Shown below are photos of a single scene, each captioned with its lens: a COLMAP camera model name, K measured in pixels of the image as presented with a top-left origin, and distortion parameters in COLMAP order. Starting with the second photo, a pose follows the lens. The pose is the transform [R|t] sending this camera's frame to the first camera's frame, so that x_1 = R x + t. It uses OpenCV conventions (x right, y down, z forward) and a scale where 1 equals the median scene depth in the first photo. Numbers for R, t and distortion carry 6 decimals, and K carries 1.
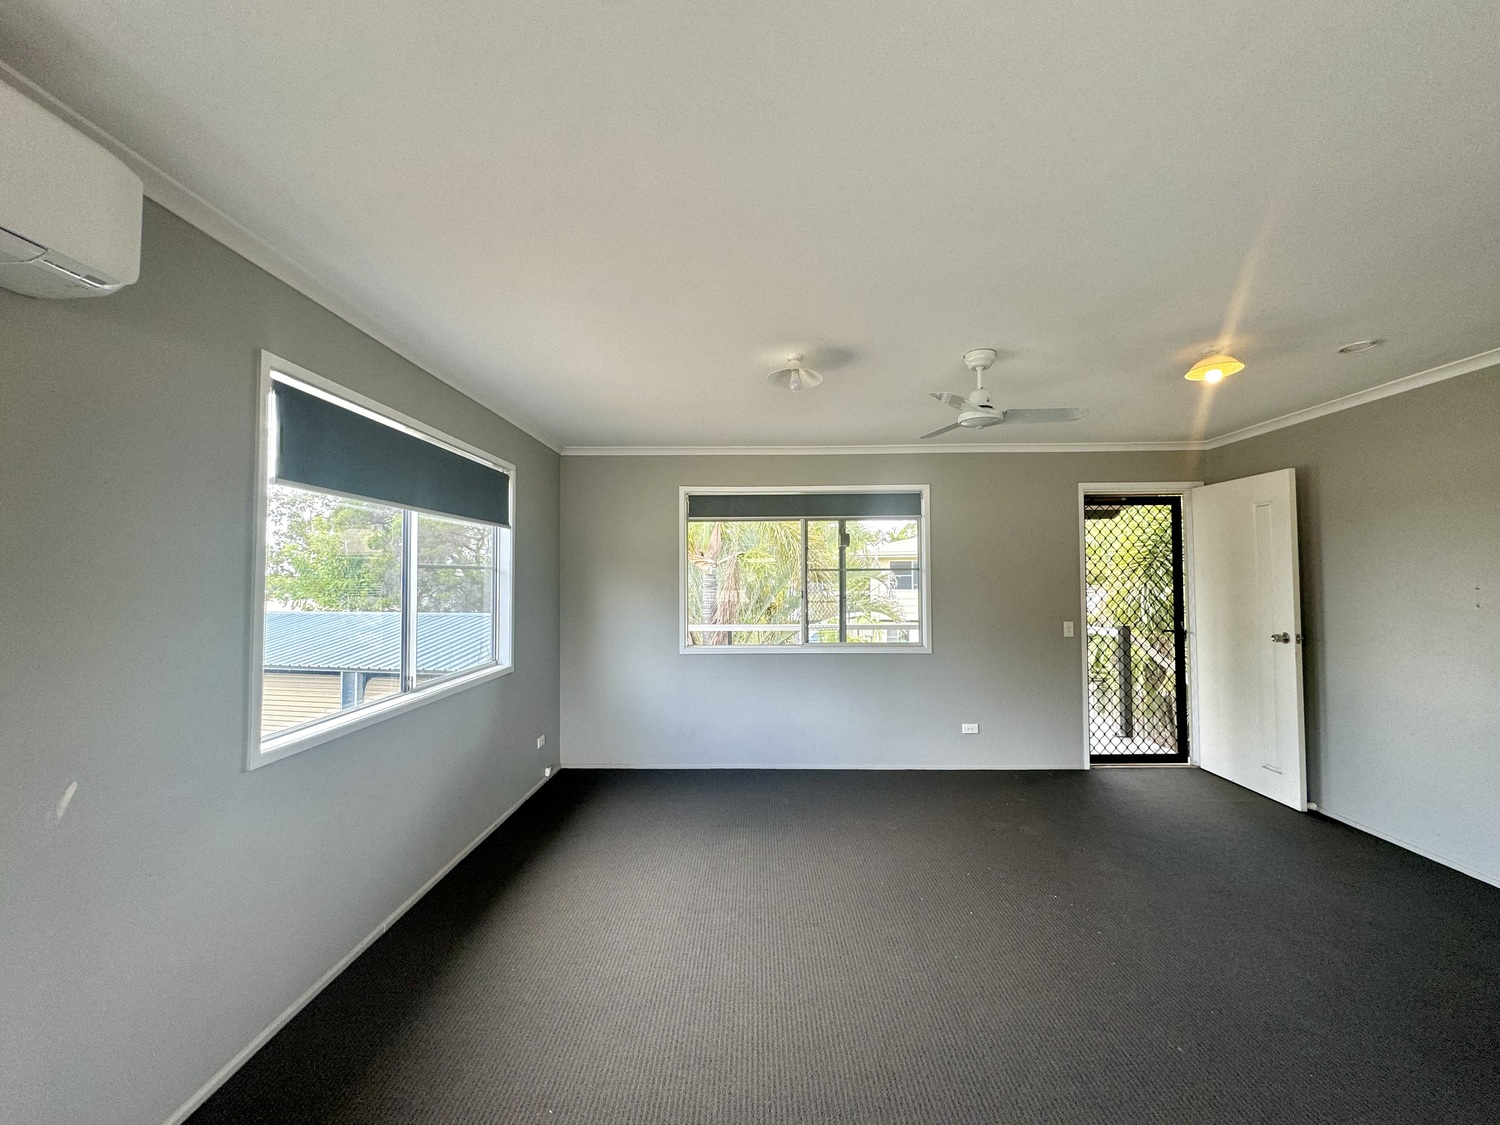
lens RADIAL K [[597.2, 0, 750.0], [0, 597.2, 562.5], [0, 0, 1]] dist [-0.000238, -0.000055]
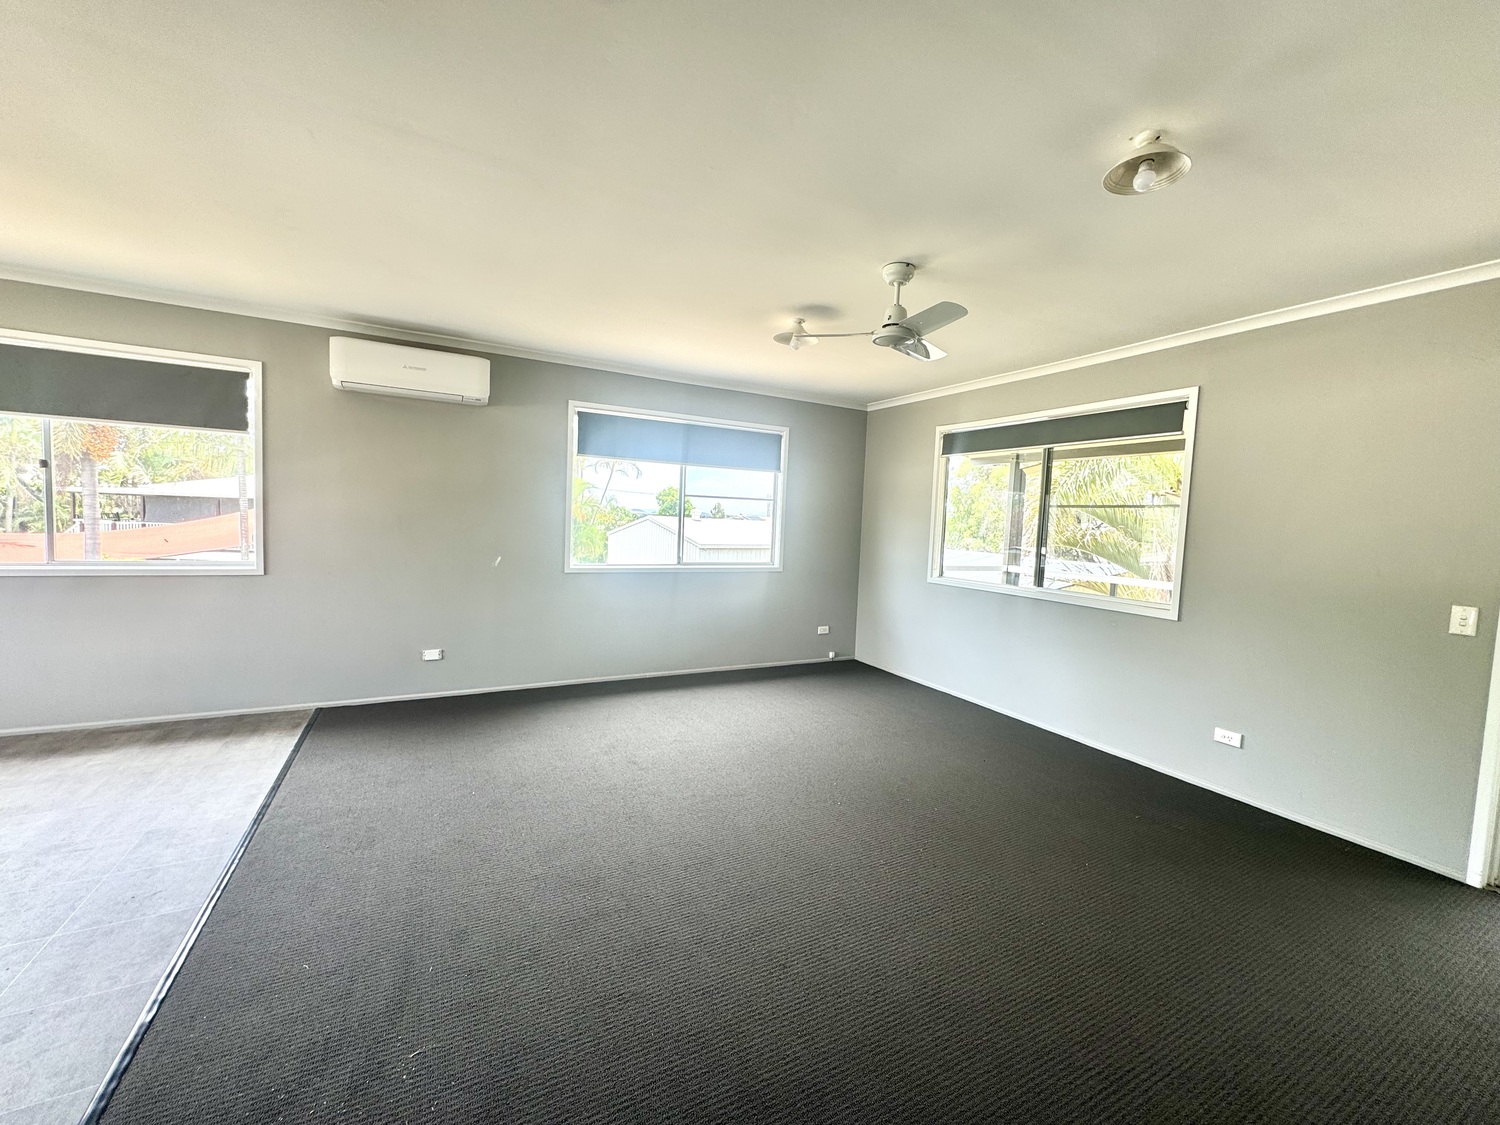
lens RADIAL K [[597.2, 0, 750.0], [0, 597.2, 562.5], [0, 0, 1]] dist [-0.000238, -0.000055]
pose [[0.491517, 0.088784, -0.866331, 0.678238], [-0.021477, 0.995723, 0.089860, 0.026019], [0.870603, -0.025562, 0.491321, 0.181947]]
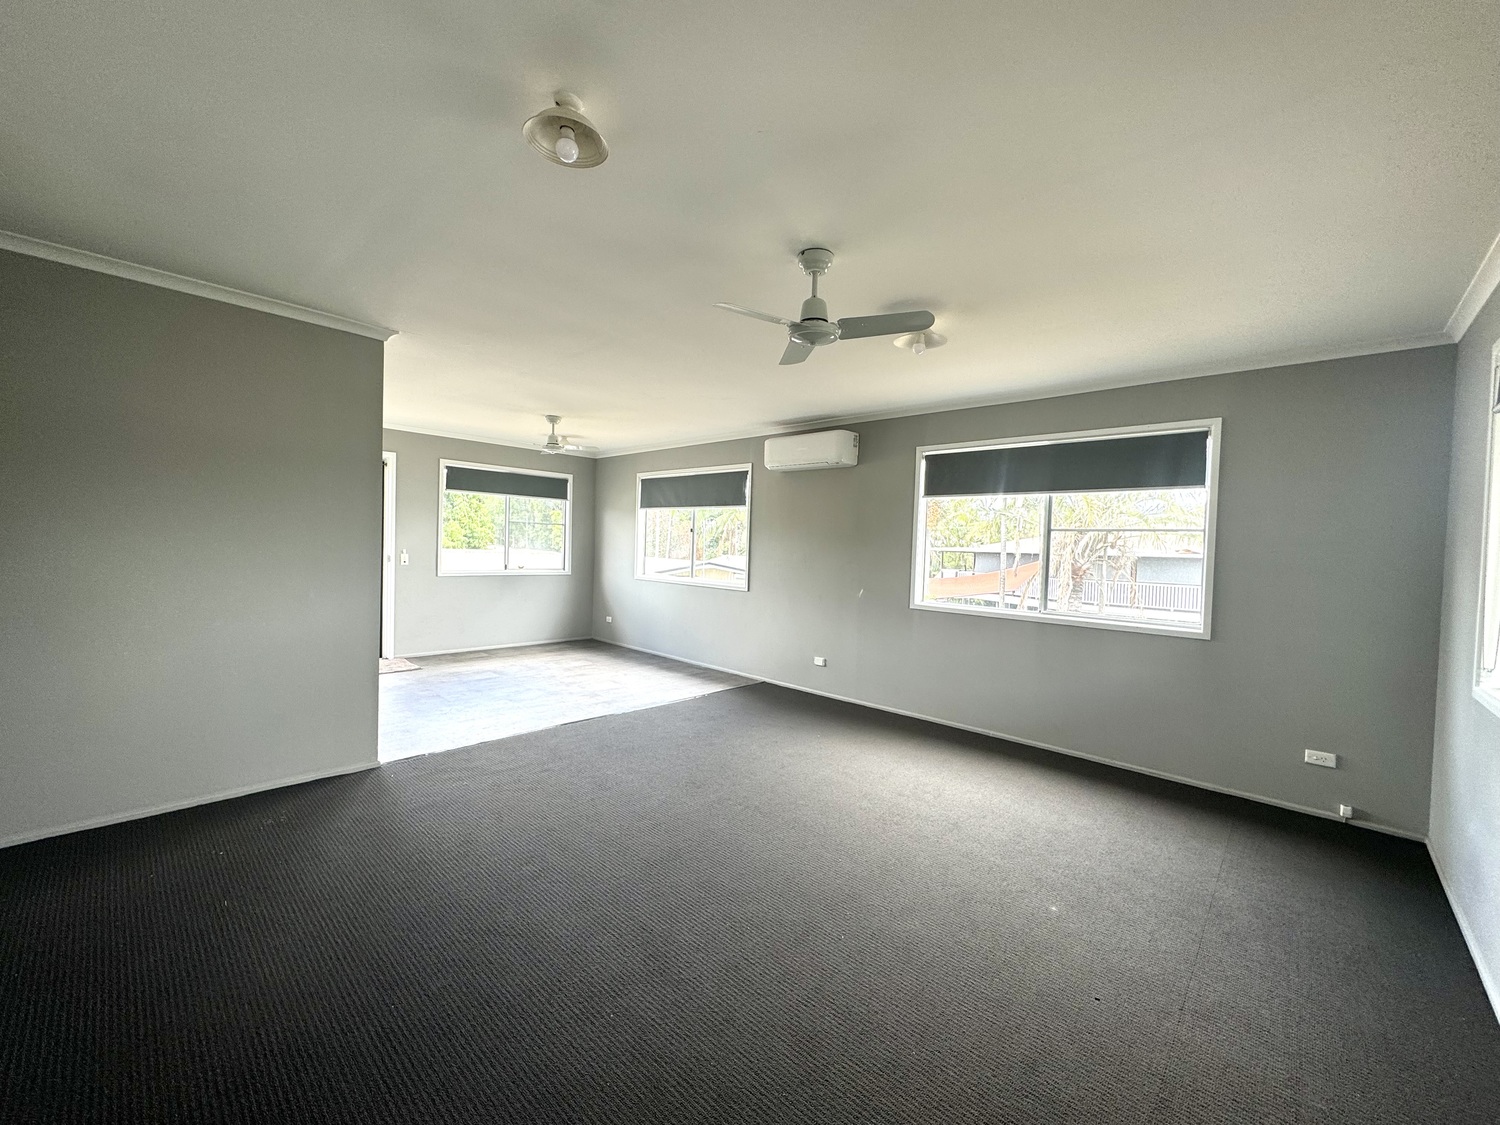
lens RADIAL K [[597.2, 0, 750.0], [0, 597.2, 562.5], [0, 0, 1]] dist [-0.000238, -0.000055]
pose [[-0.665357, 0.004817, -0.746510, 0.640734], [-0.010425, 0.999822, 0.015743, 0.044669], [0.746453, 0.018257, -0.665188, 0.890939]]
